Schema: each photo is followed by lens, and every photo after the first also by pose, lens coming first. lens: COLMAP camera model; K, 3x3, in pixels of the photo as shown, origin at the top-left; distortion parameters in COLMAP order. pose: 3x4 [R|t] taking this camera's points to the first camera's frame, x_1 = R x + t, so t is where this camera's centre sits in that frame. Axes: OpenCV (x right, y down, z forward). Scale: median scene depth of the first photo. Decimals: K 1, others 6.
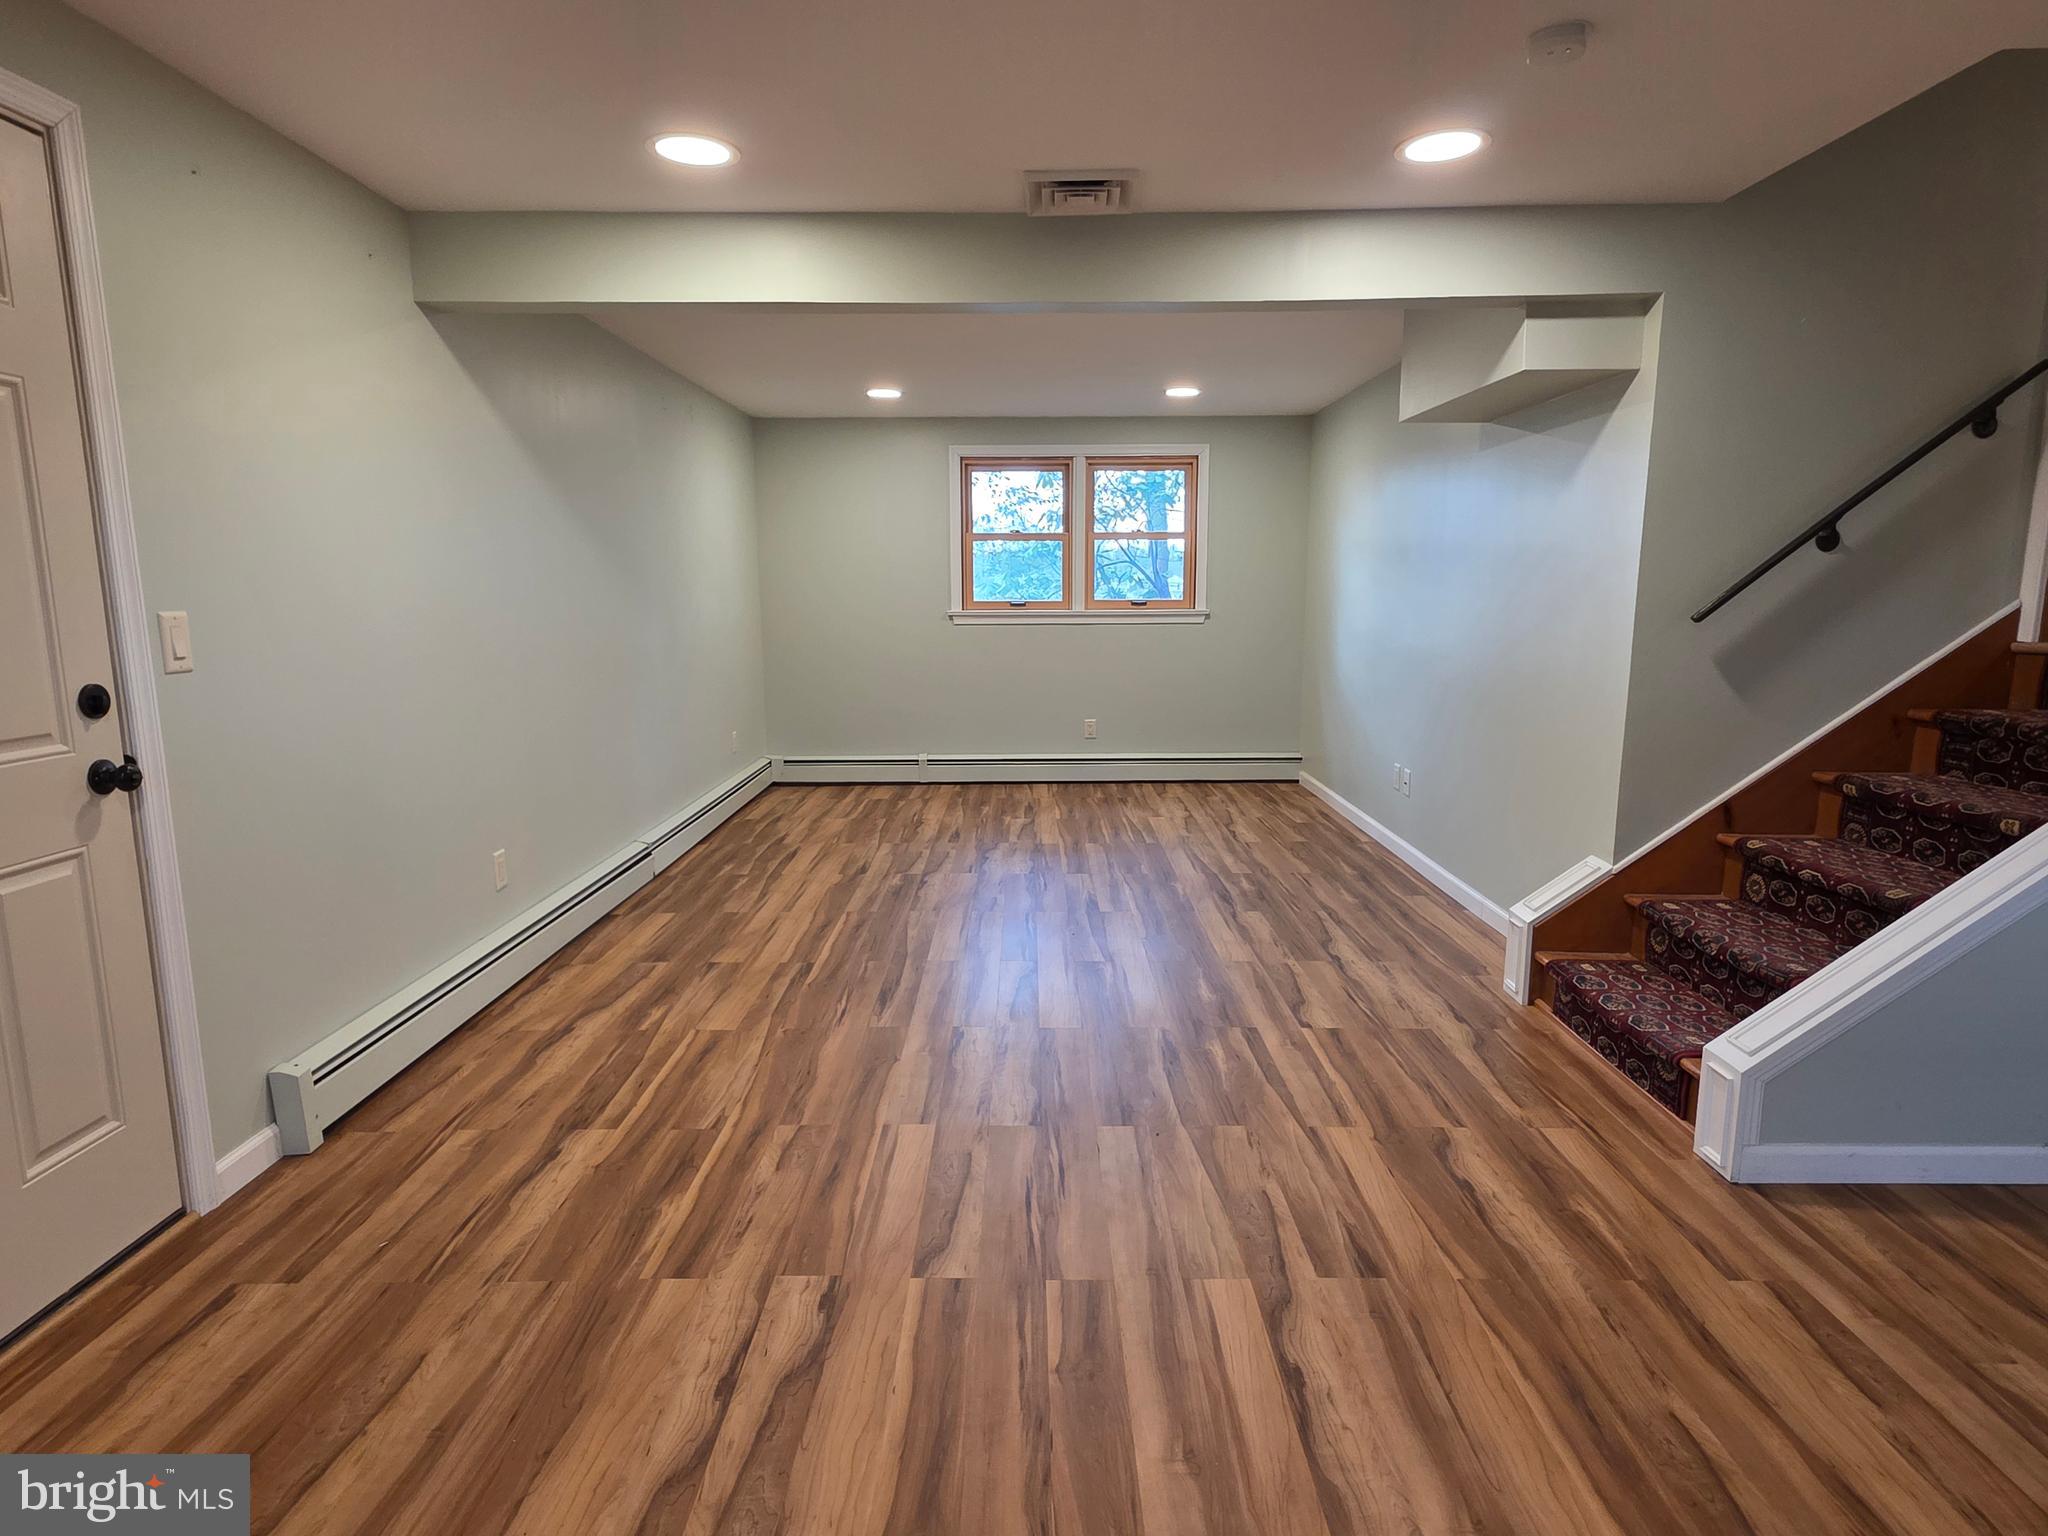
lens RADIAL K [[1140.1, 0, 1023.9], [0, 1140.1, 773.6], [0, 0, 1]] dist [0.003770, -0.000645]
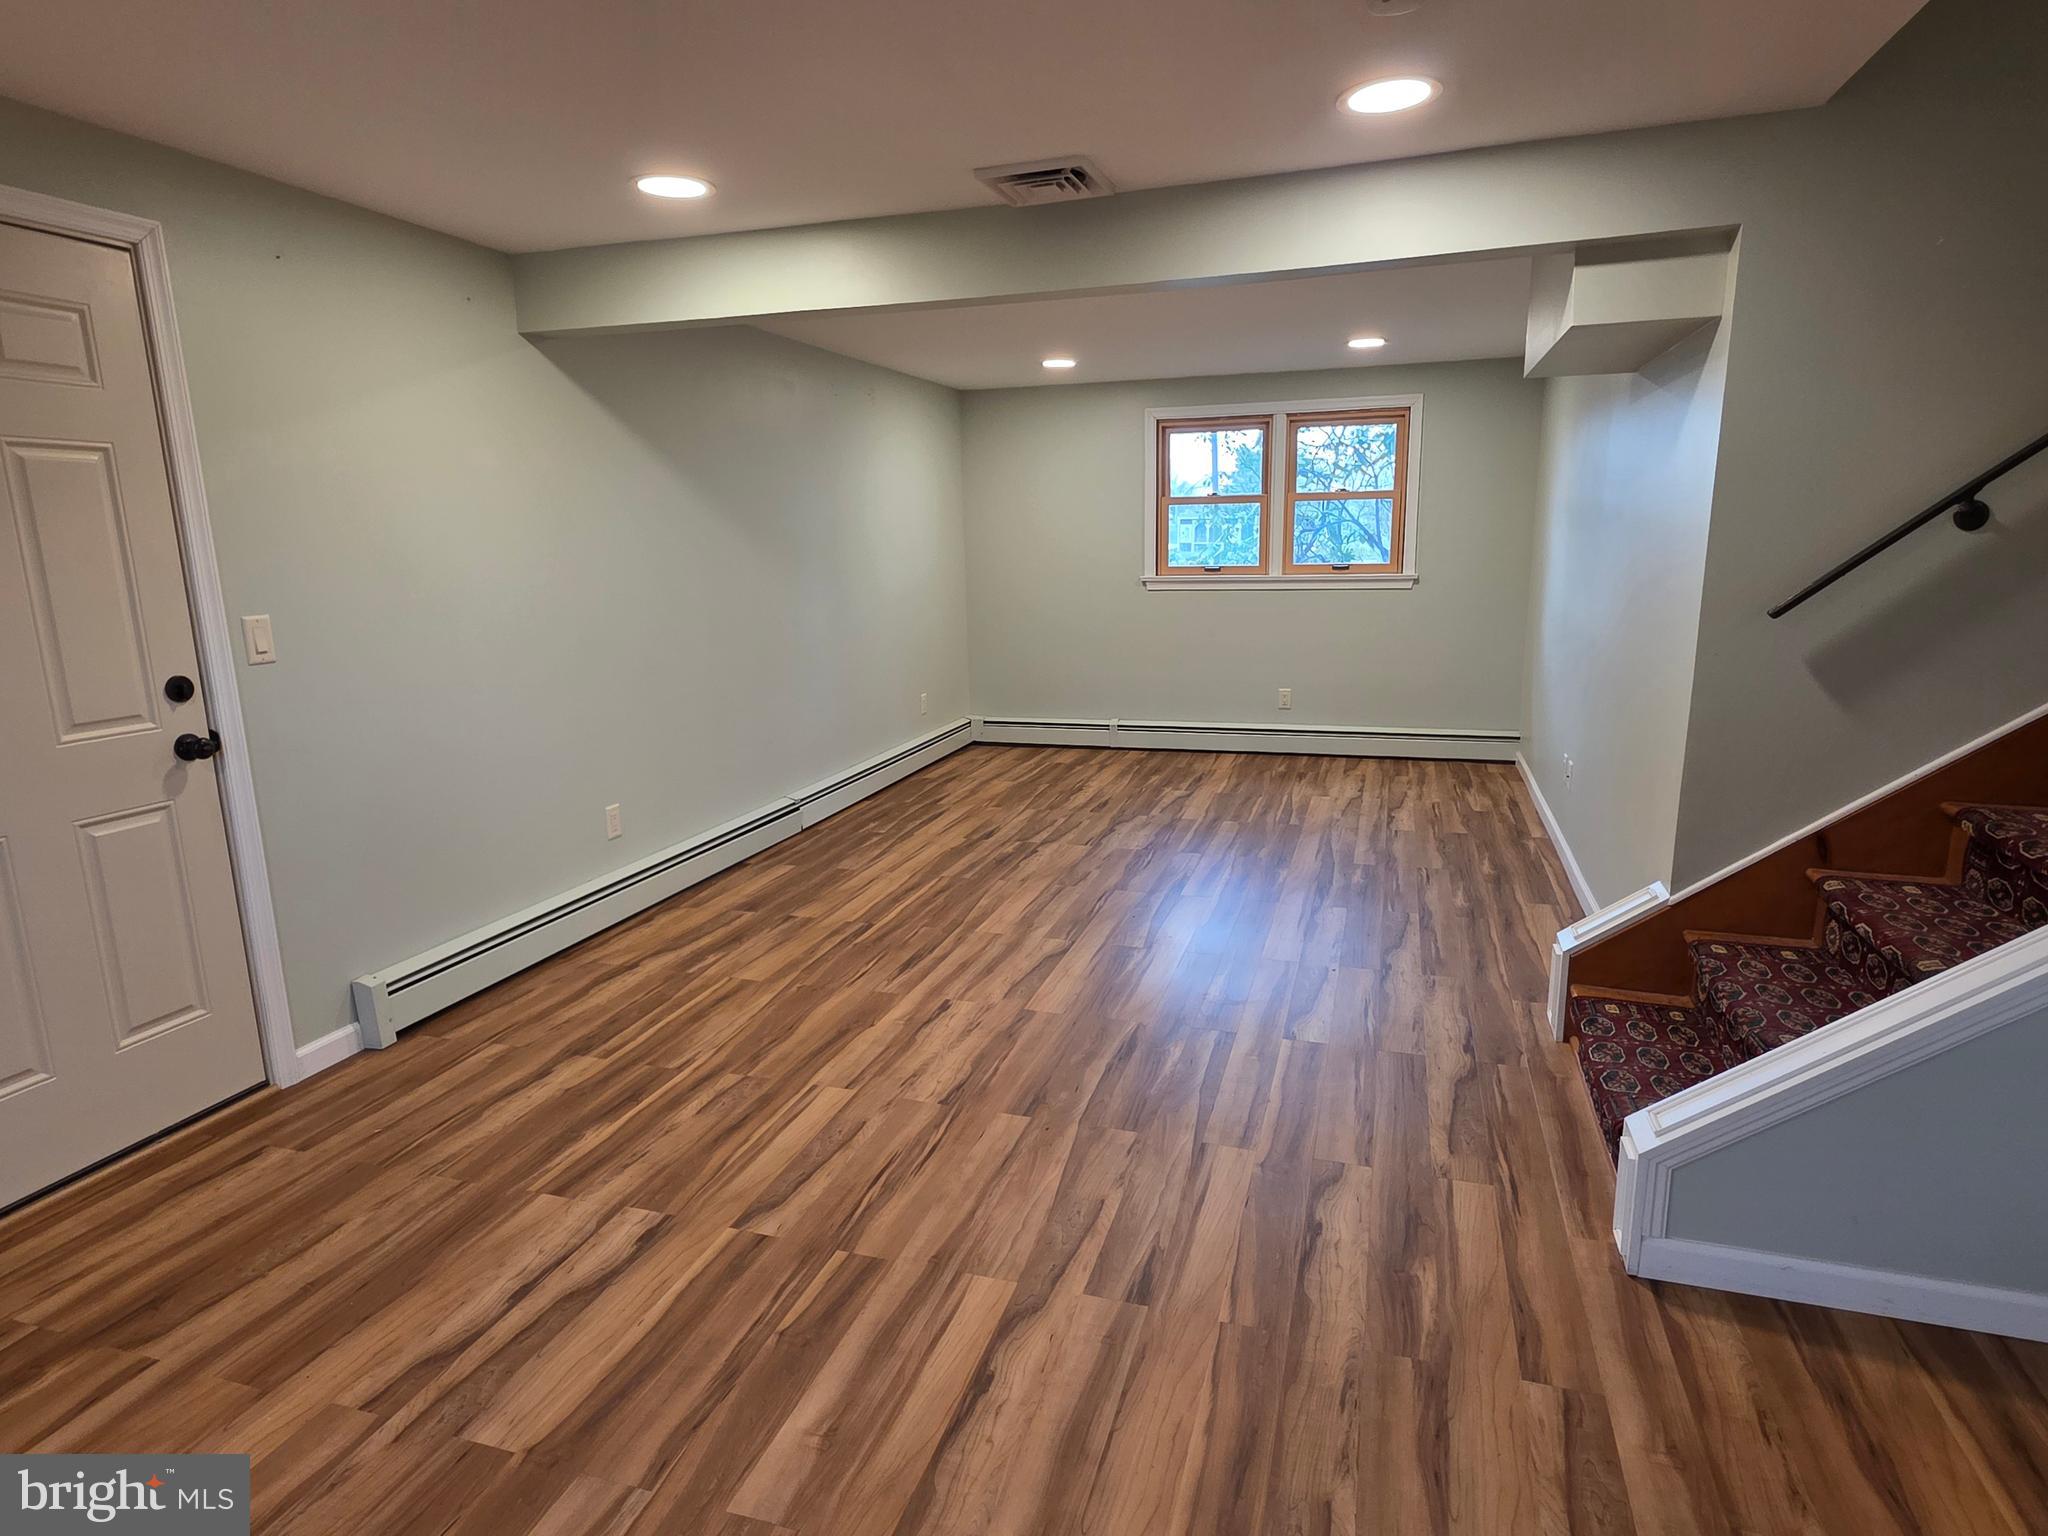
lens RADIAL K [[1140.1, 0, 1023.9], [0, 1140.1, 773.6], [0, 0, 1]] dist [0.003770, -0.000645]
pose [[0.954277, 0.047506, -0.295125, 0.324676], [-0.033751, 0.998101, 0.051531, -0.044332], [0.297013, -0.039214, 0.954068, 0.029115]]
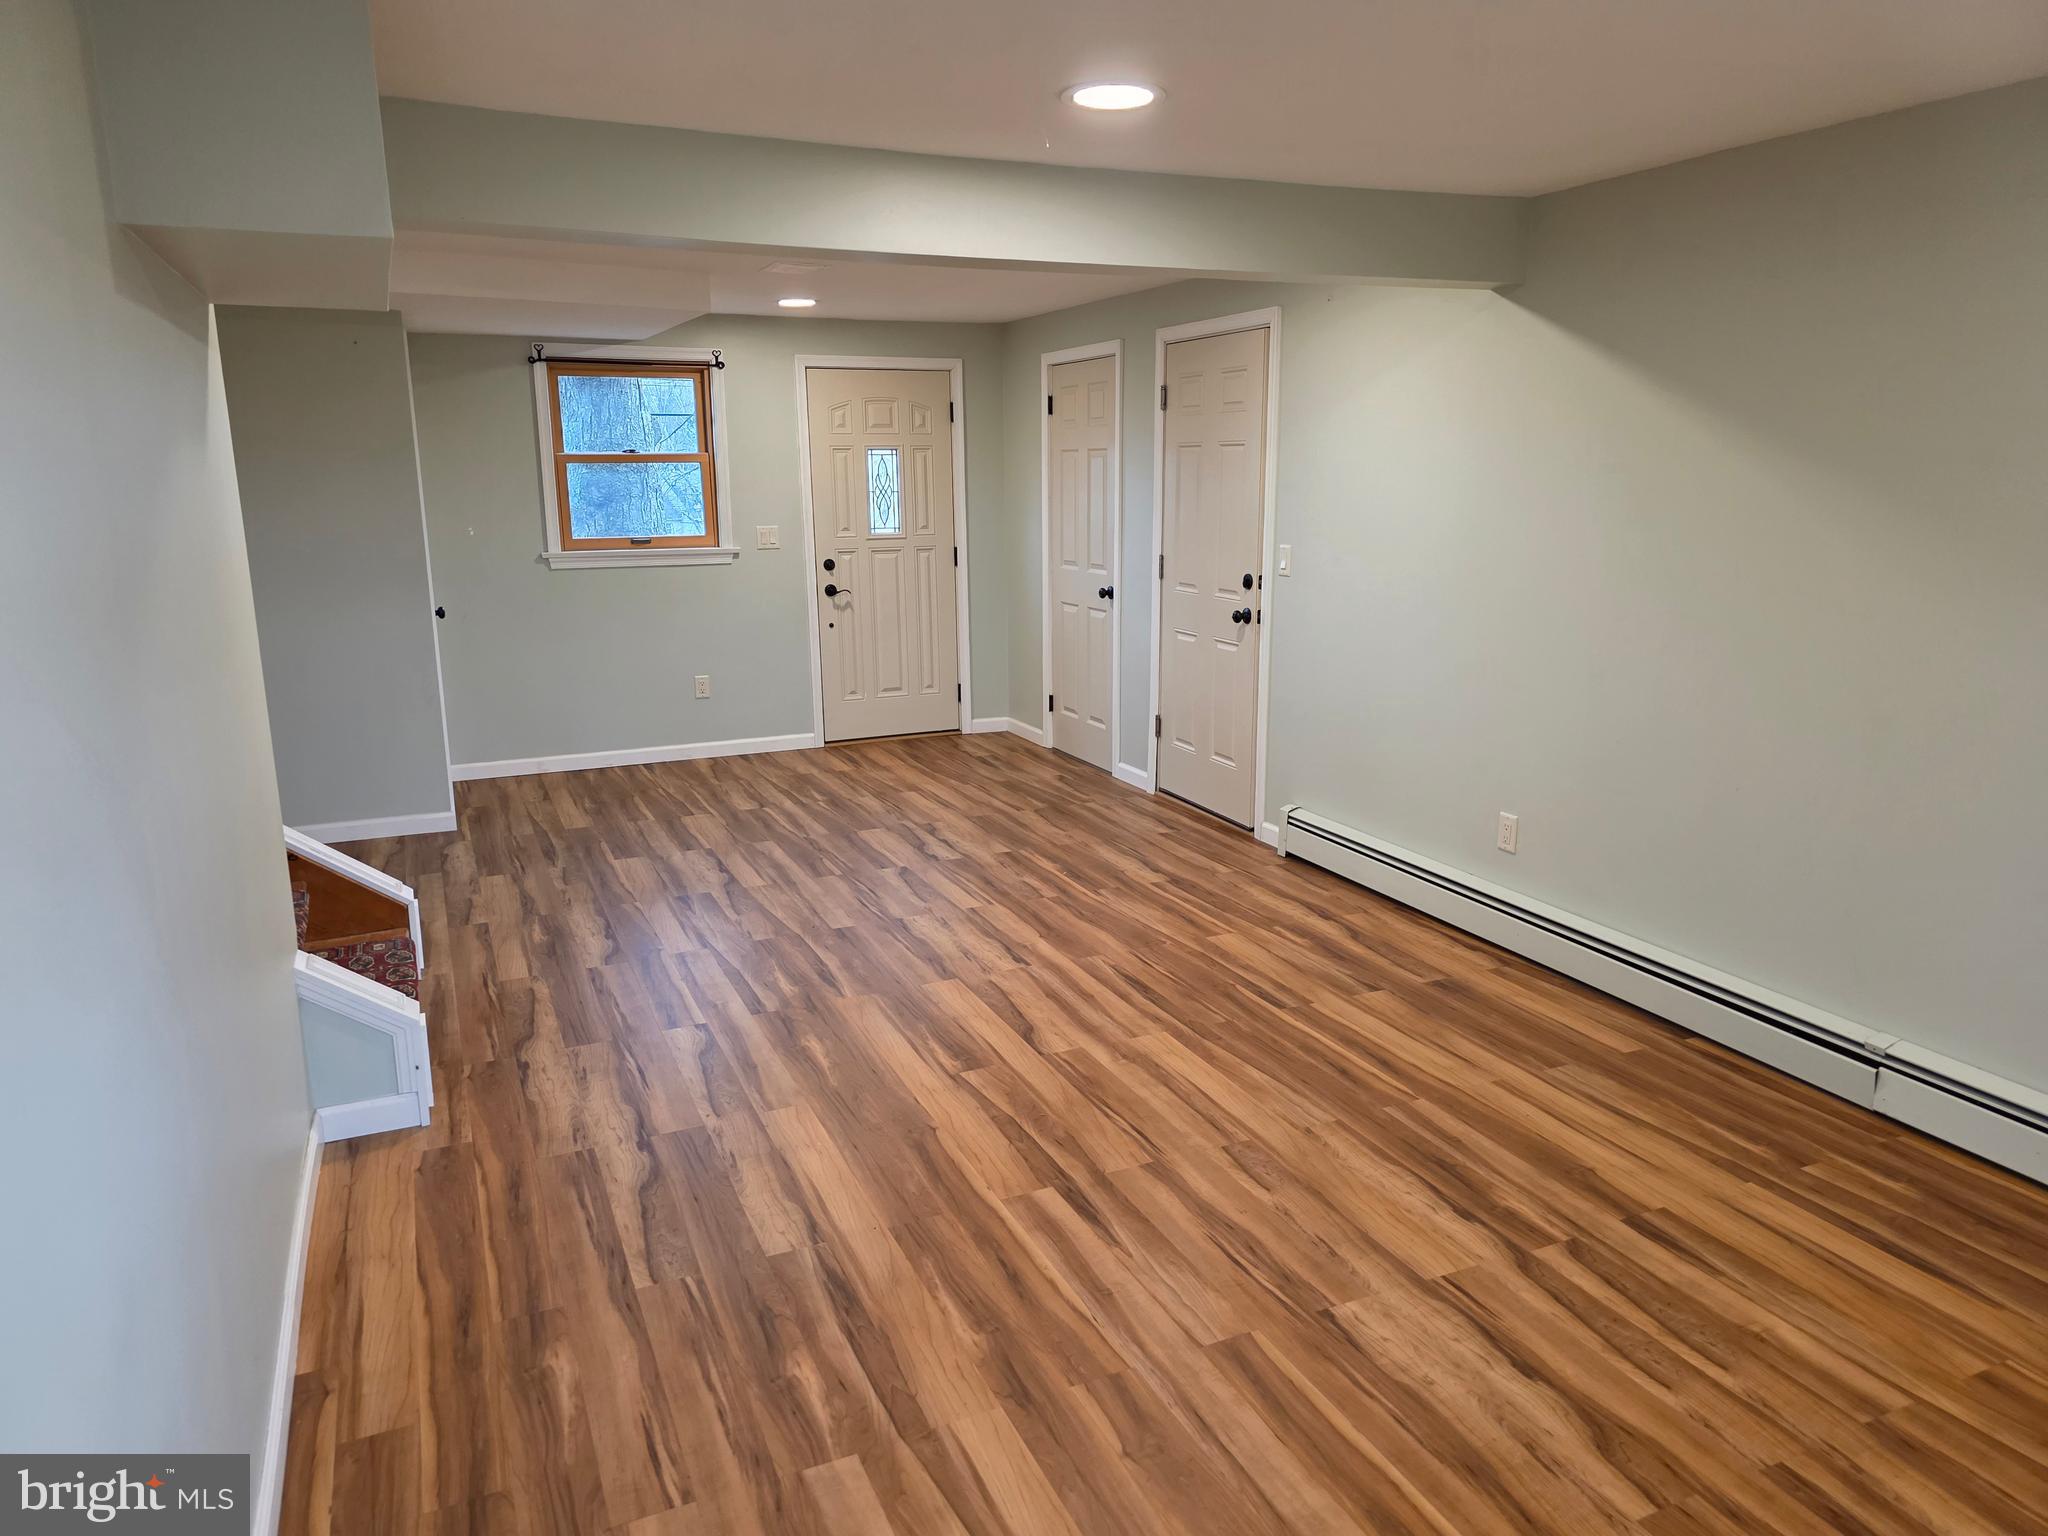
lens RADIAL K [[1389.3, 0, 1058.1], [0, 1389.3, 776.6], [0, 0, 1]] dist [0.086742, -0.100359]
pose [[-0.903382, 0.103785, -0.416089, 0.472768], [-0.061019, 0.929291, 0.364273, -0.452333], [0.424474, 0.354466, -0.833172, 2.165738]]
